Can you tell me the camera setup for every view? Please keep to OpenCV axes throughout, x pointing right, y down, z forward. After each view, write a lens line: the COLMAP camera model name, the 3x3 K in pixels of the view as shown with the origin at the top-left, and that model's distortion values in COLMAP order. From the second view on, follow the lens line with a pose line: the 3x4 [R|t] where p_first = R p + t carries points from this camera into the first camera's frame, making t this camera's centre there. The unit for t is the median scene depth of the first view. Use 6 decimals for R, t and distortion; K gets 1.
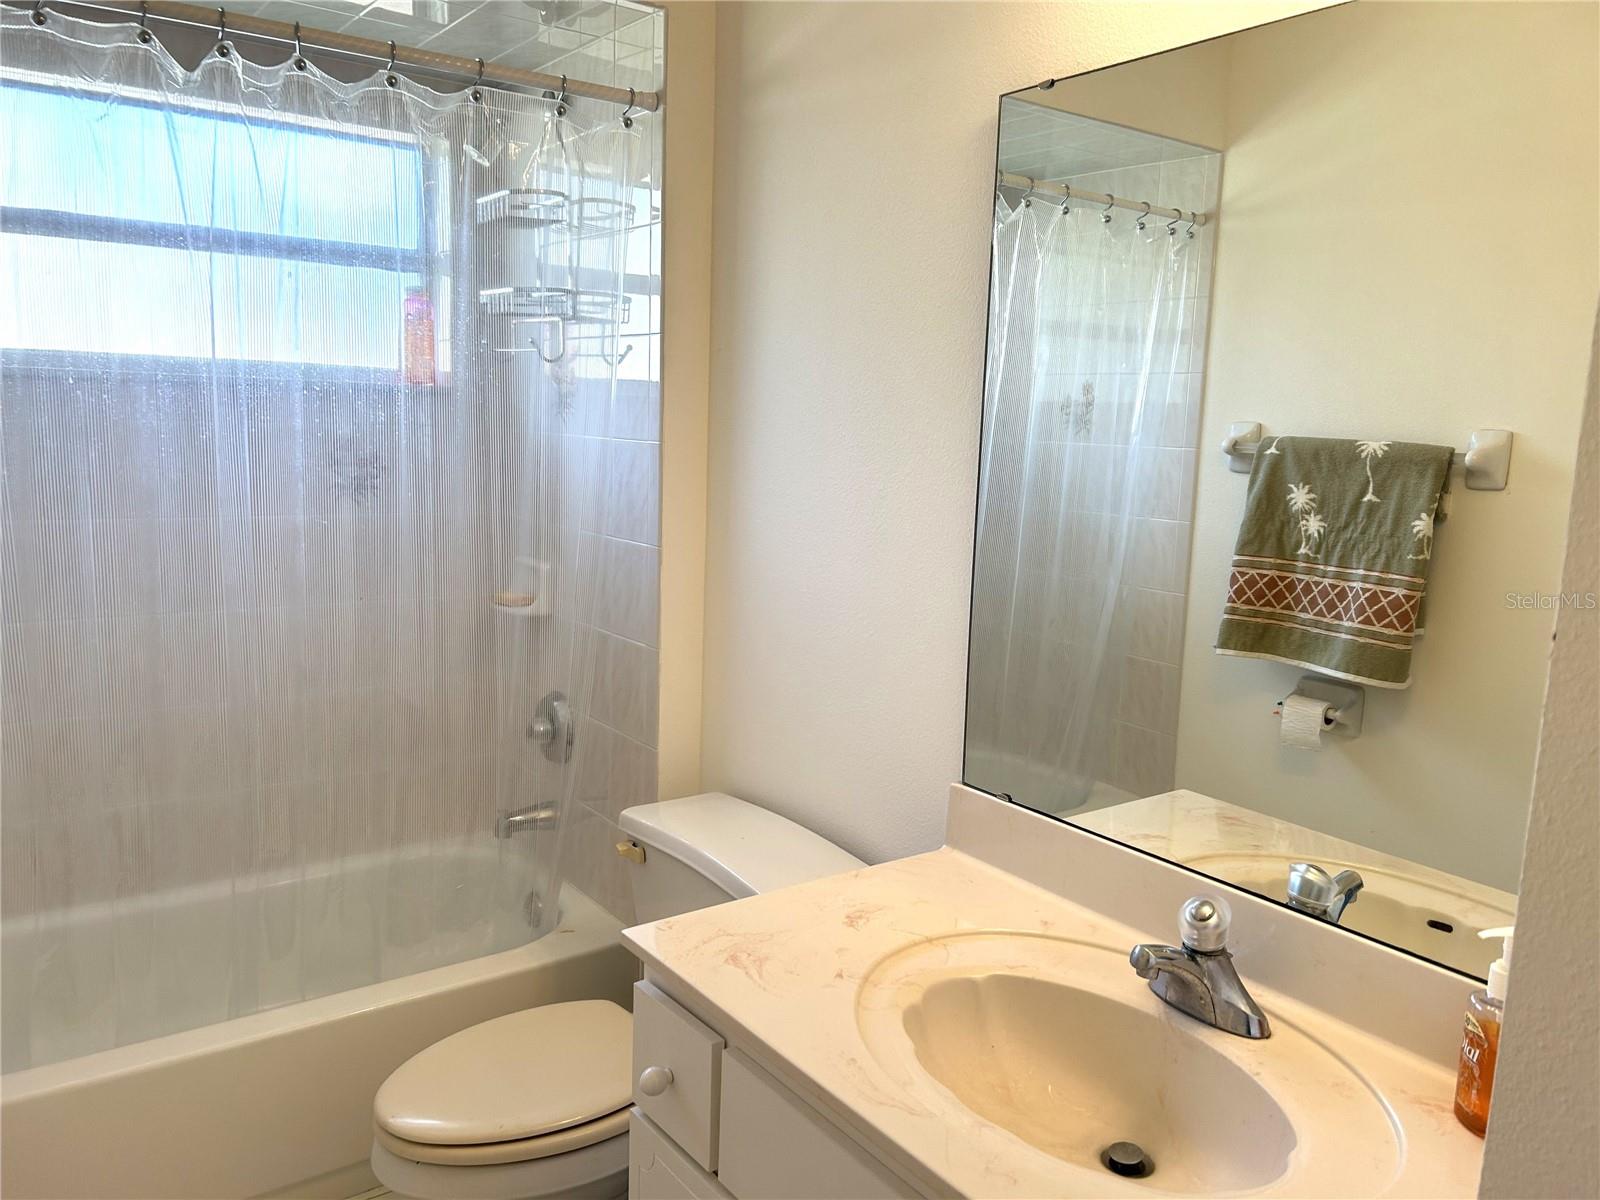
lens RADIAL K [[1197.1, 0, 794.2], [0, 1197.1, 582.1], [0, 0, 1]] dist [0.064048, -0.063262]
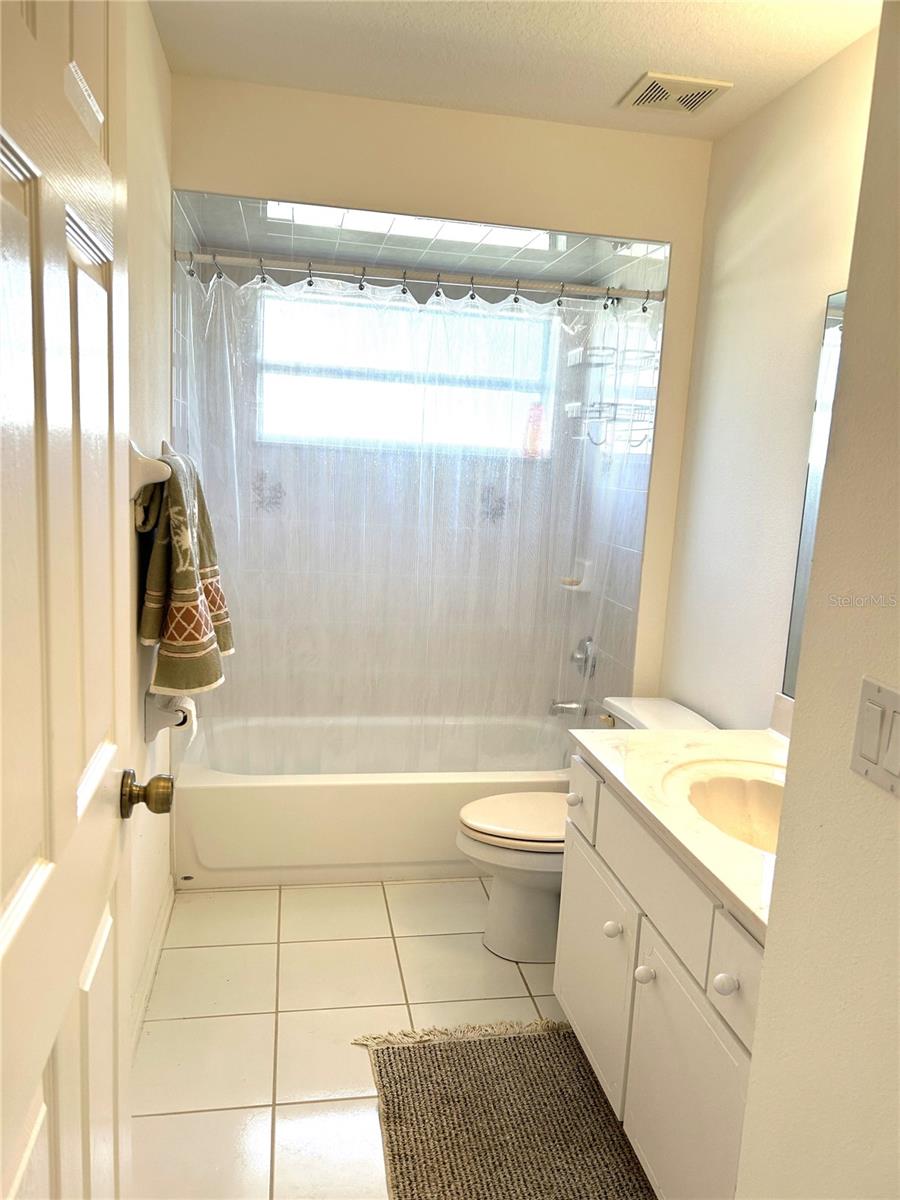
lens RADIAL K [[897.8, 0, 450.3], [0, 897.8, 606.4], [0, 0, 1]] dist [0.064048, -0.063262]
pose [[0.900458, 0.084050, -0.426744, 0.207990], [-0.083147, 0.996321, 0.020785, 0.046901], [0.426921, 0.016766, 0.904134, -0.306922]]
